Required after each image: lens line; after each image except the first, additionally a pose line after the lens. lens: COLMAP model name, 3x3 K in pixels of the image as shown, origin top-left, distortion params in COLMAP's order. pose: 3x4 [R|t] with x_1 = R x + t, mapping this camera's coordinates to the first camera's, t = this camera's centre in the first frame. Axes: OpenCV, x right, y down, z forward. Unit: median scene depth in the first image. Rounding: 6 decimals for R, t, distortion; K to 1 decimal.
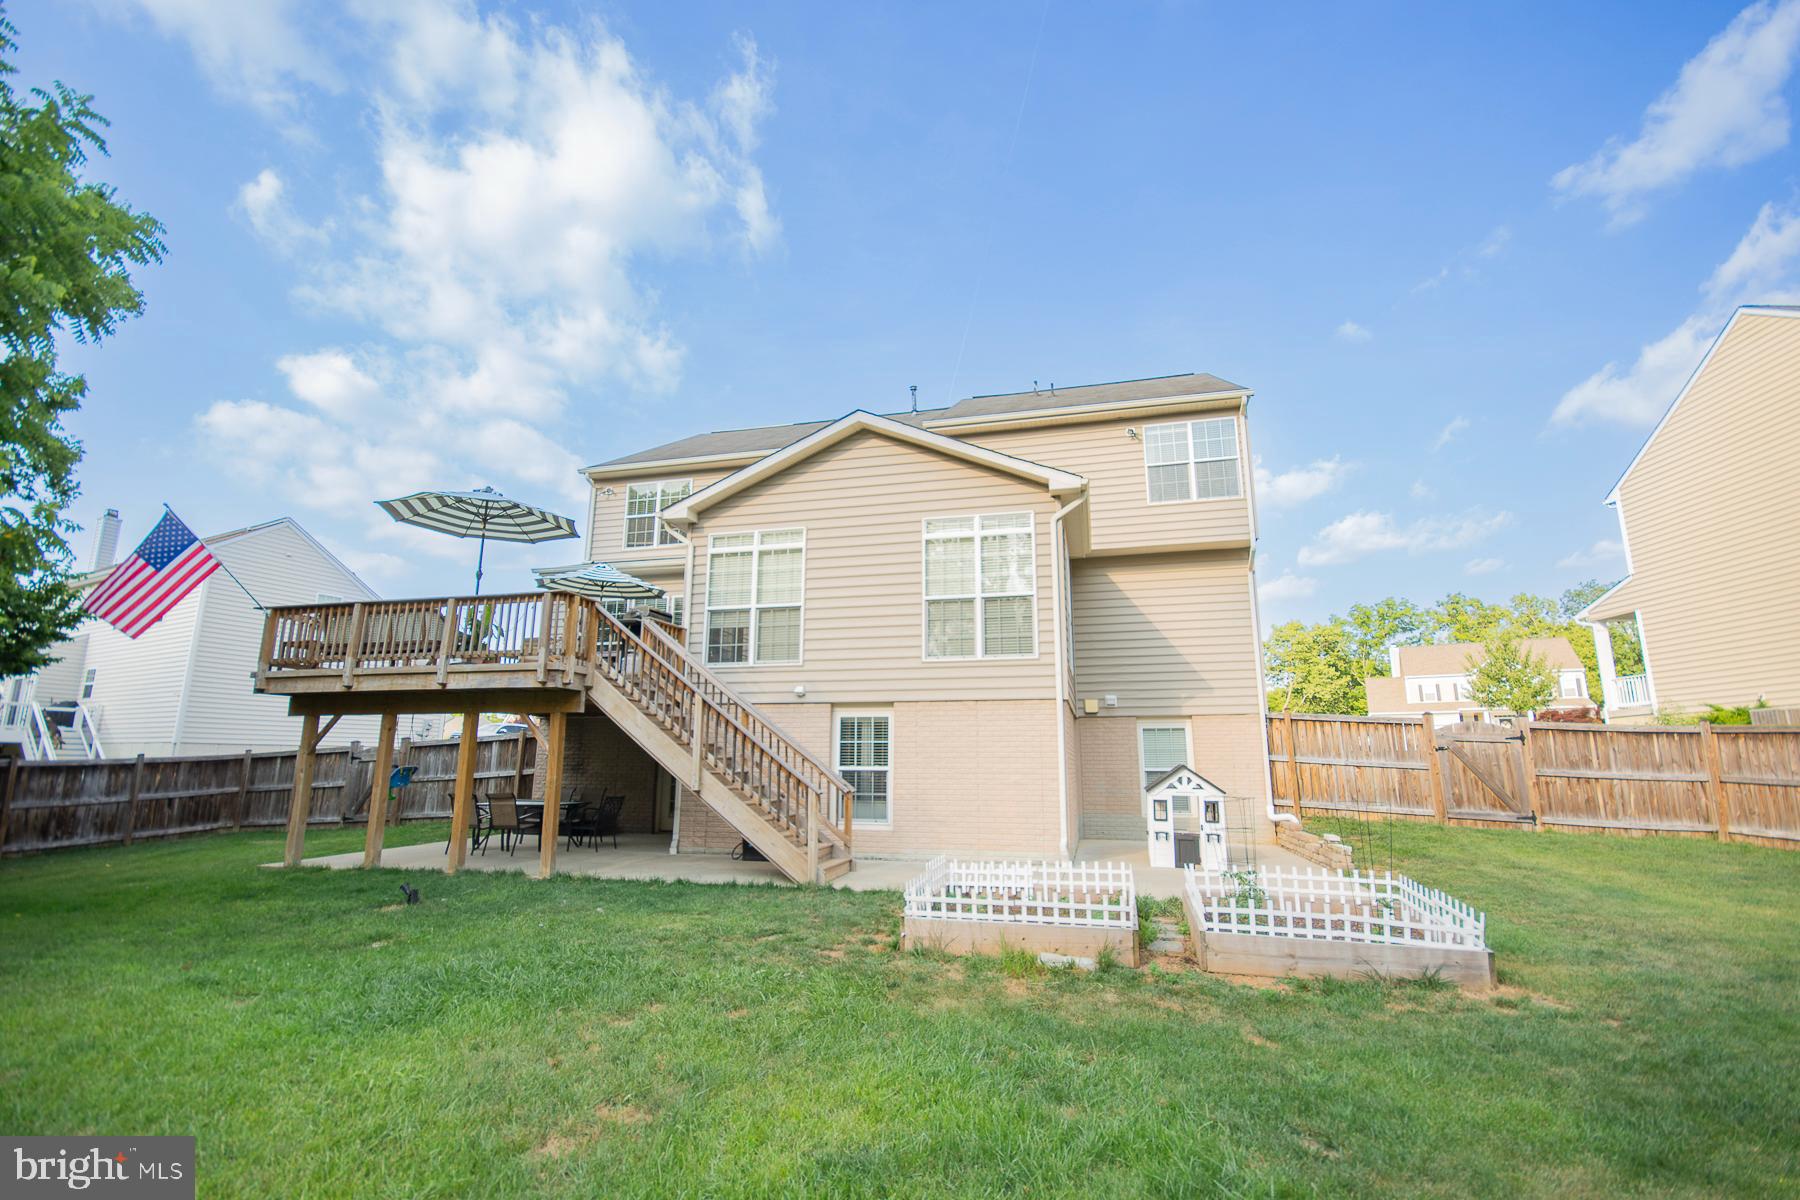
lens RADIAL K [[785.8, 0, 903.1], [0, 785.8, 611.3], [0, 0, 1]] dist [0.013252, -0.011138]
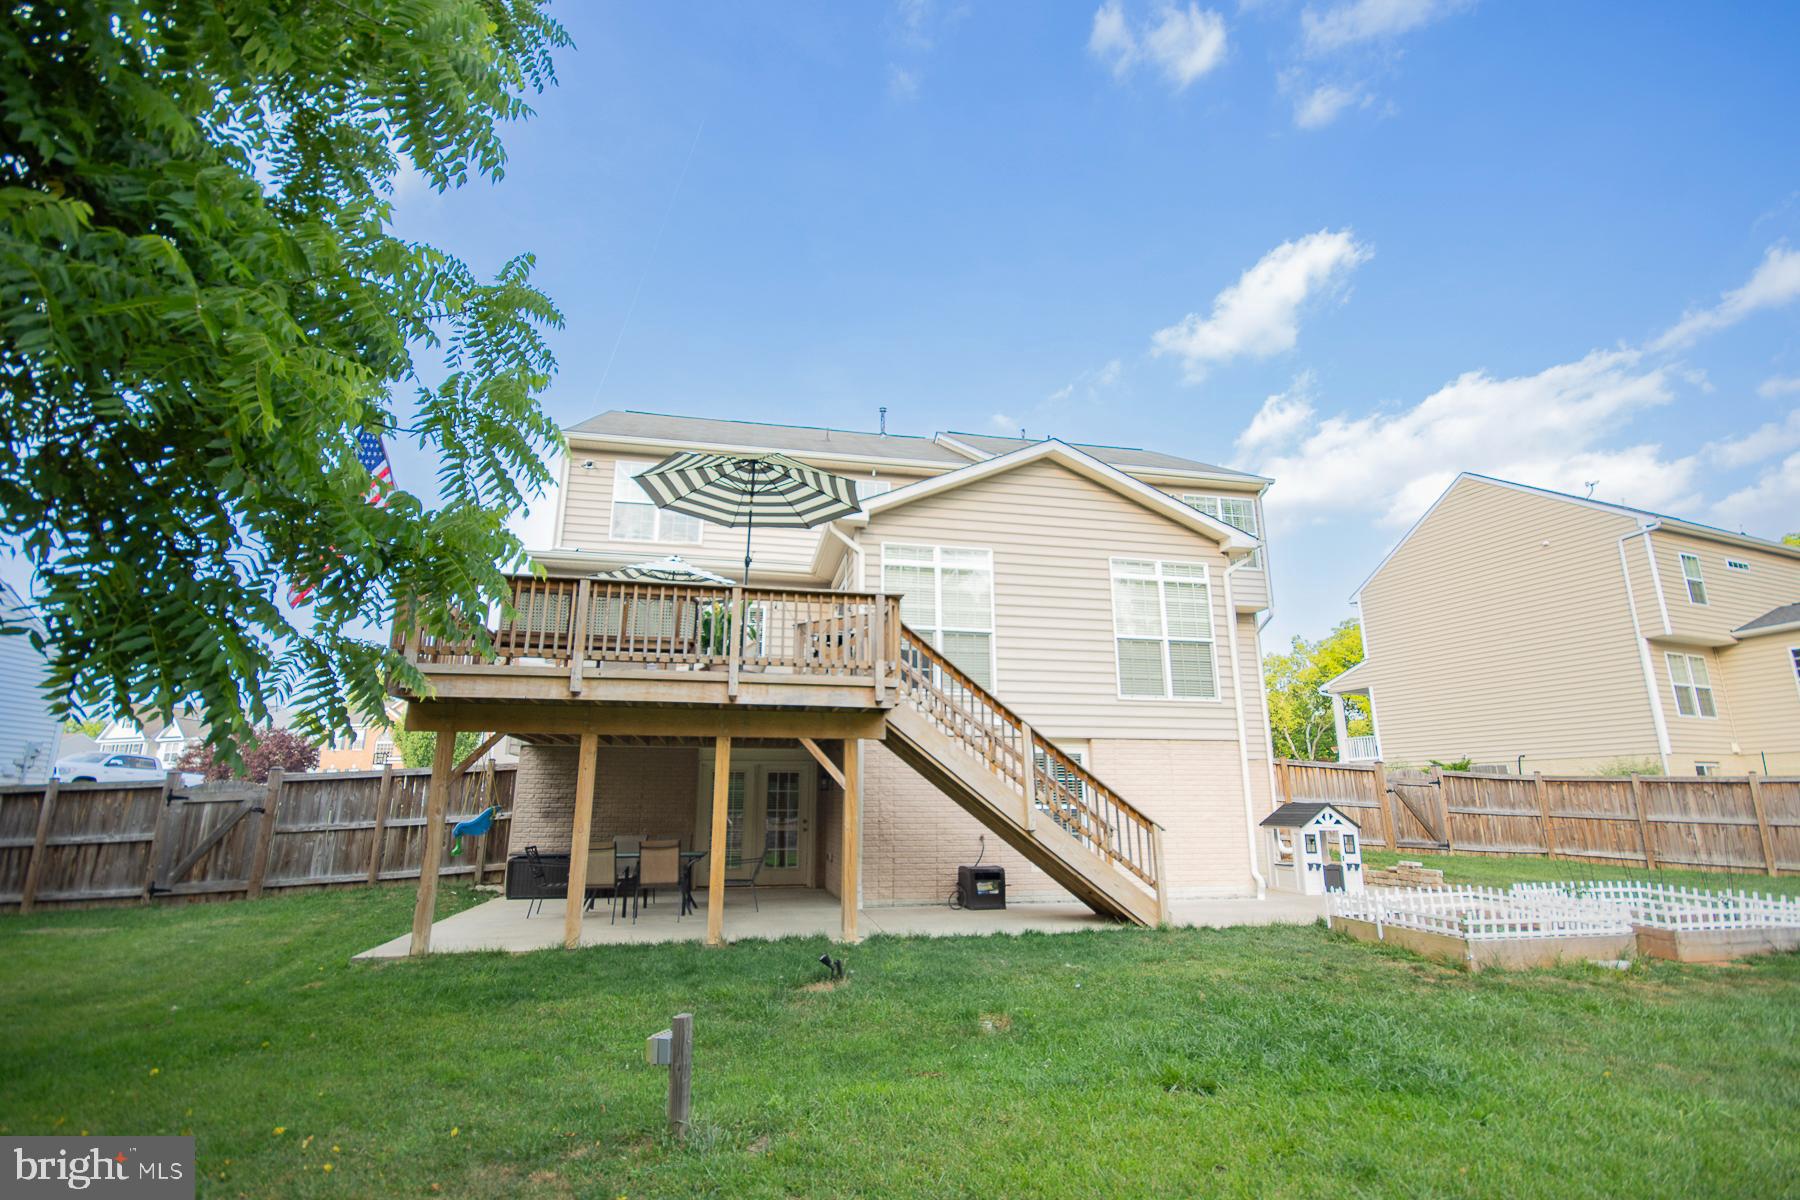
lens RADIAL K [[816.2, 0, 900.0], [0, 816.2, 600.0], [0, 0, 1]] dist [0.011191, 0.000418]
pose [[0.900291, 0.104131, 0.422650, -0.632597], [-0.079071, 0.993933, -0.076452, 0.037116], [-0.428047, 0.035409, 0.903063, 0.158622]]
